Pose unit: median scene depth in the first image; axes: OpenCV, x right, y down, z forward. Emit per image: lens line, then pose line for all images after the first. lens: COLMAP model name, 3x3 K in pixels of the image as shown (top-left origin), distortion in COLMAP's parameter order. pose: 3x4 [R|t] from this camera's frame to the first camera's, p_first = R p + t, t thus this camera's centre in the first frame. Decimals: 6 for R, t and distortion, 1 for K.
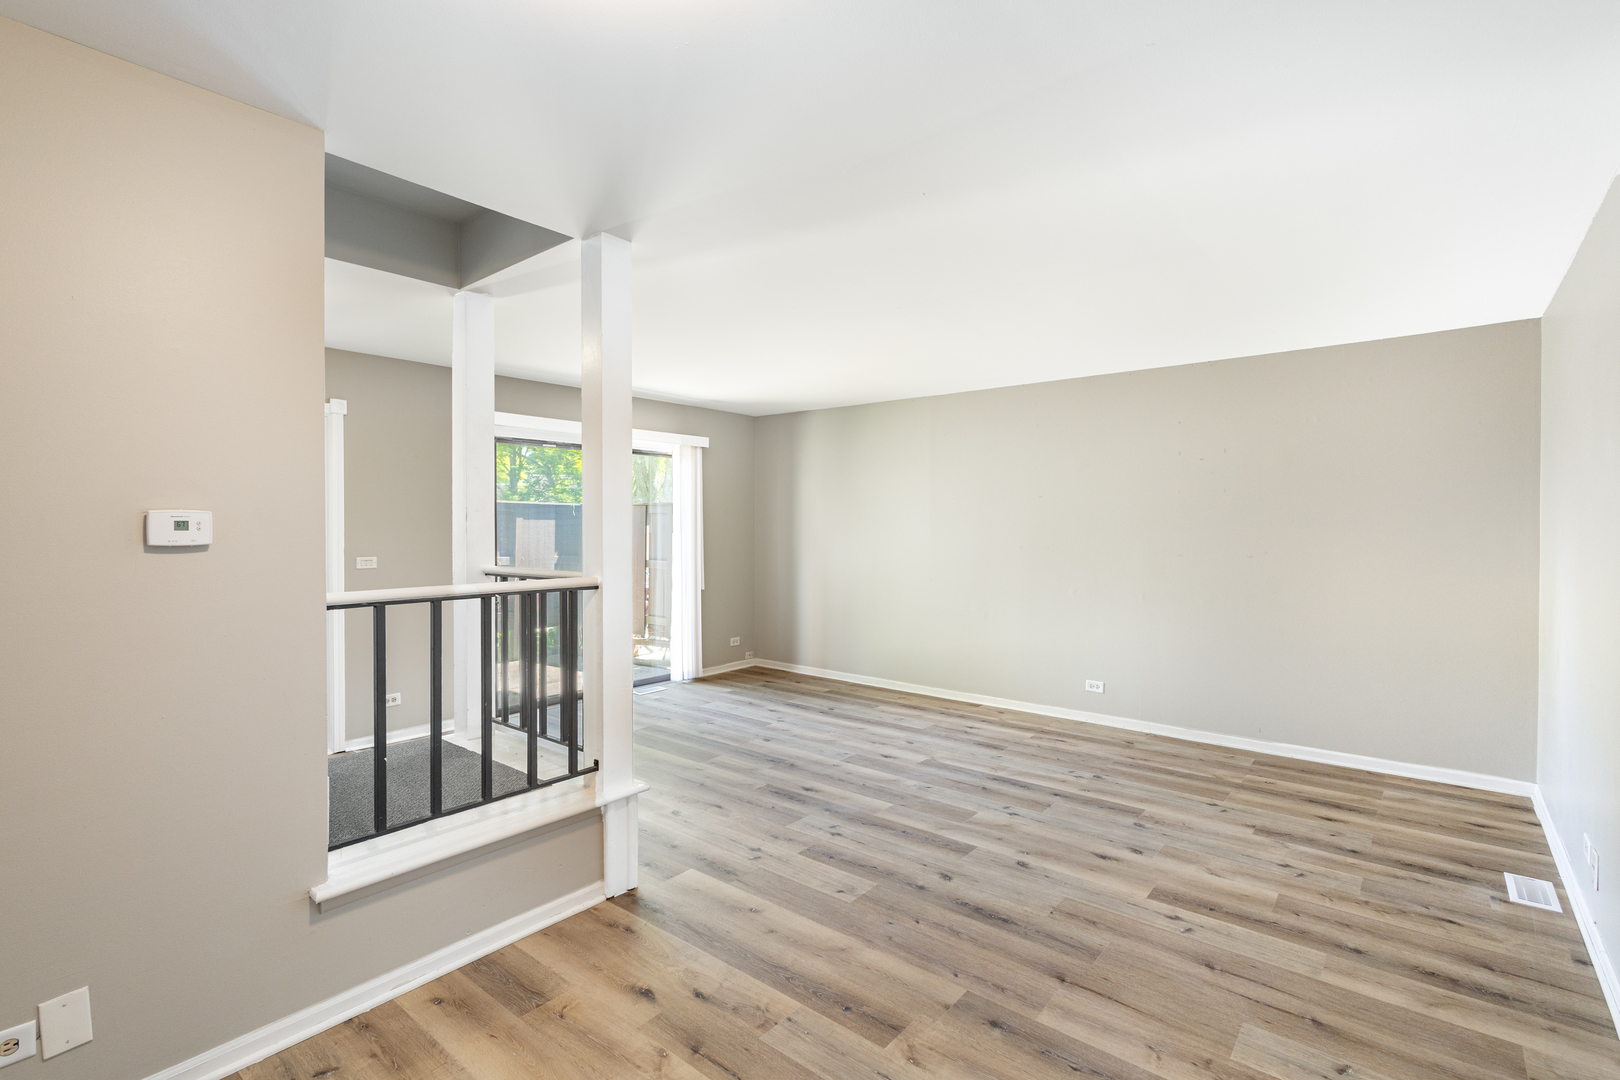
lens RADIAL K [[744.9, 0, 809.0], [0, 744.9, 535.0], [0, 0, 1]] dist [0.008548, -0.004054]
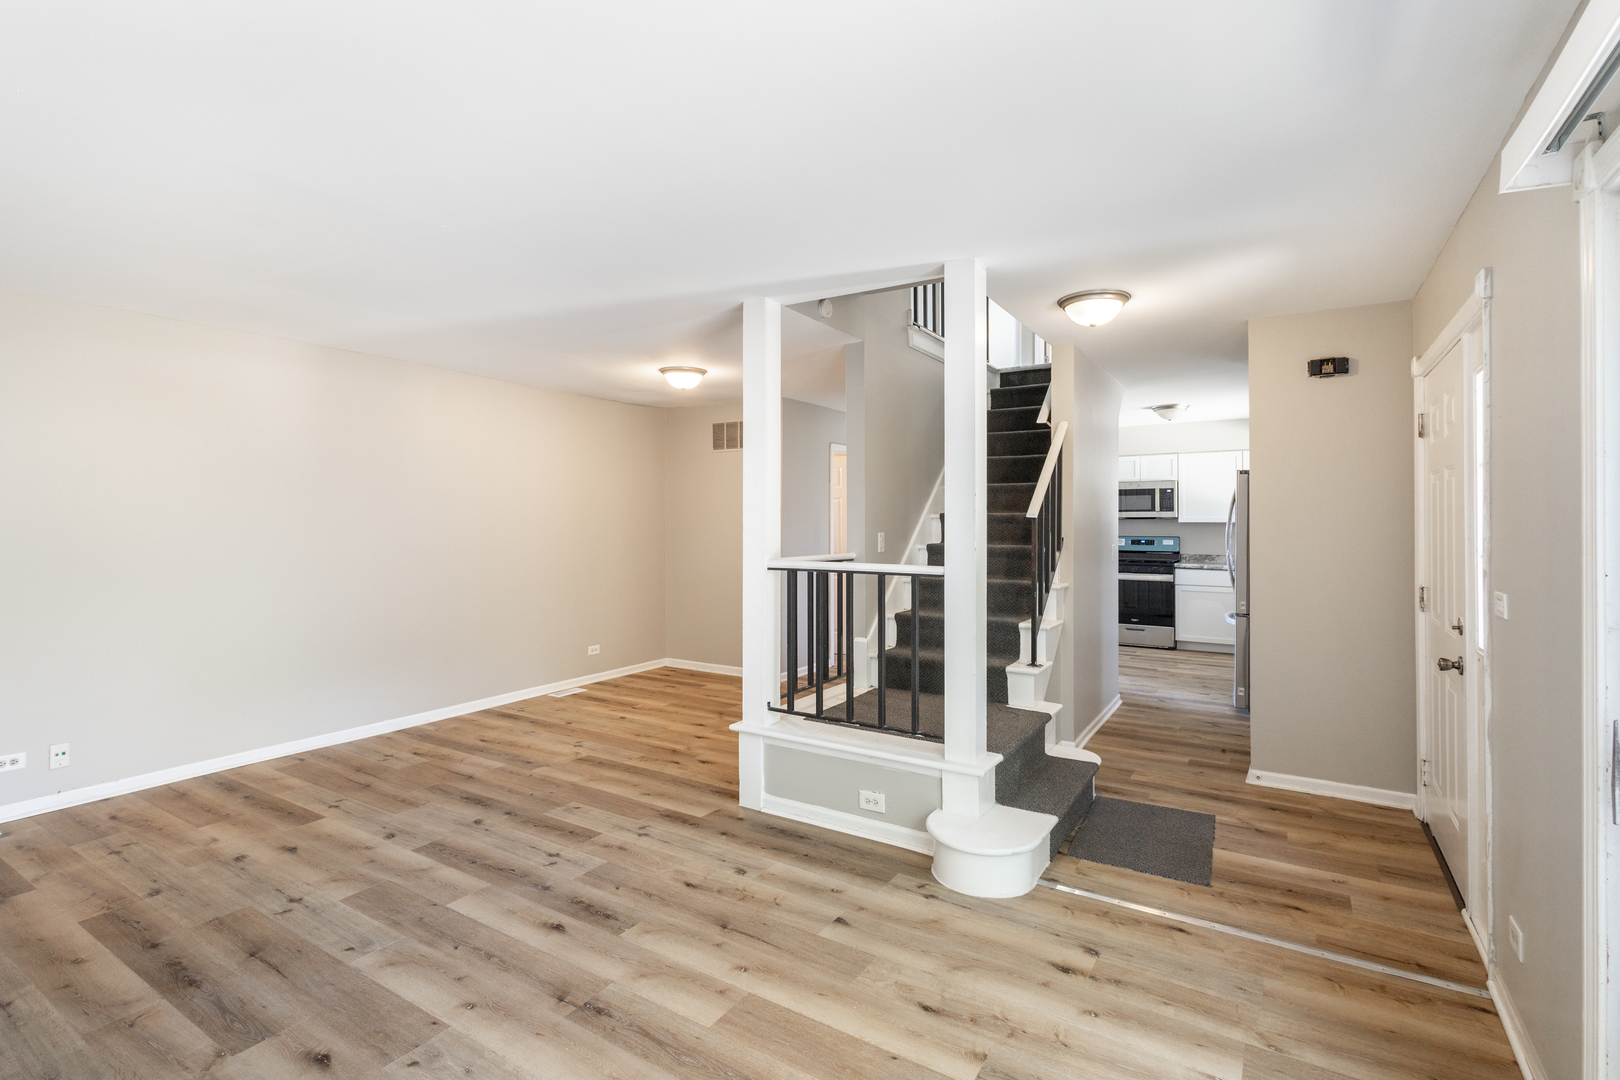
lens RADIAL K [[744.9, 0, 814.2], [0, 744.9, 525.4], [0, 0, 1]] dist [0.008548, -0.004054]
pose [[-0.990942, -0.001037, -0.134284, -0.143045], [-0.003723, 0.999798, 0.019747, -0.024799], [0.134237, 0.020068, -0.990746, 1.755885]]
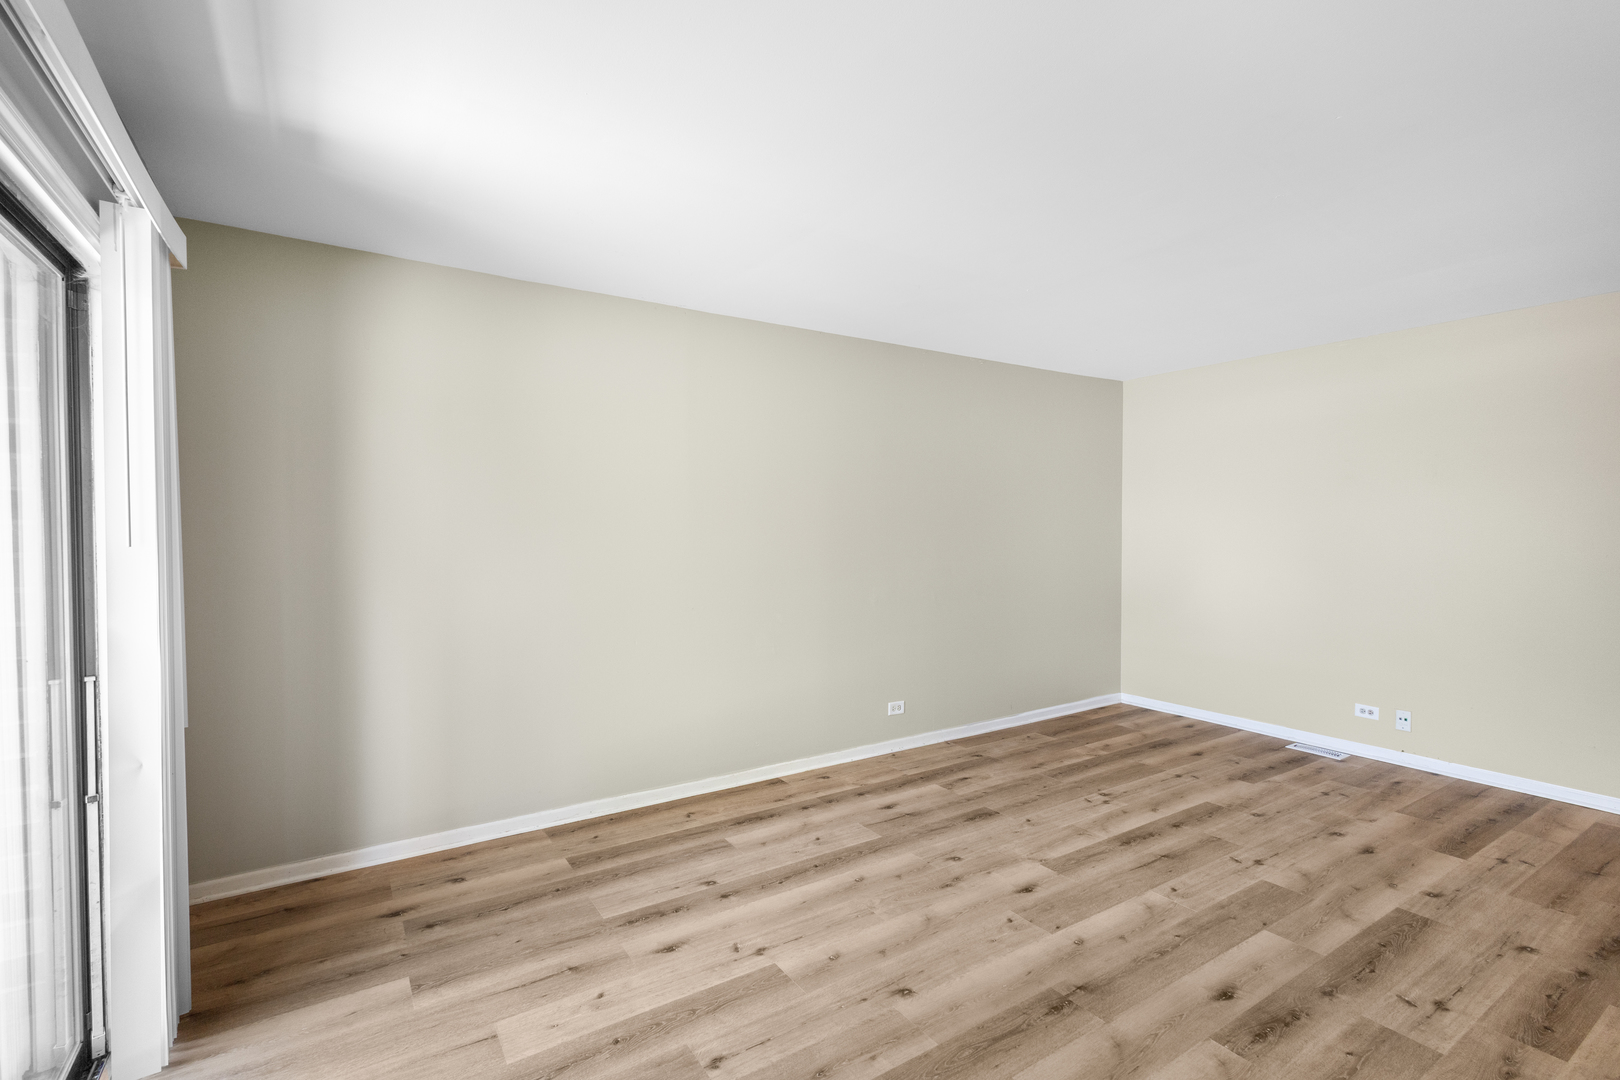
lens RADIAL K [[744.9, 0, 810.9], [0, 744.9, 536.8], [0, 0, 1]] dist [0.008548, -0.004054]
pose [[0.297605, -0.020839, 0.954461, -0.645853], [0.013570, 0.999753, 0.017597, -0.012545], [-0.954593, 0.007715, 0.297815, 1.183979]]
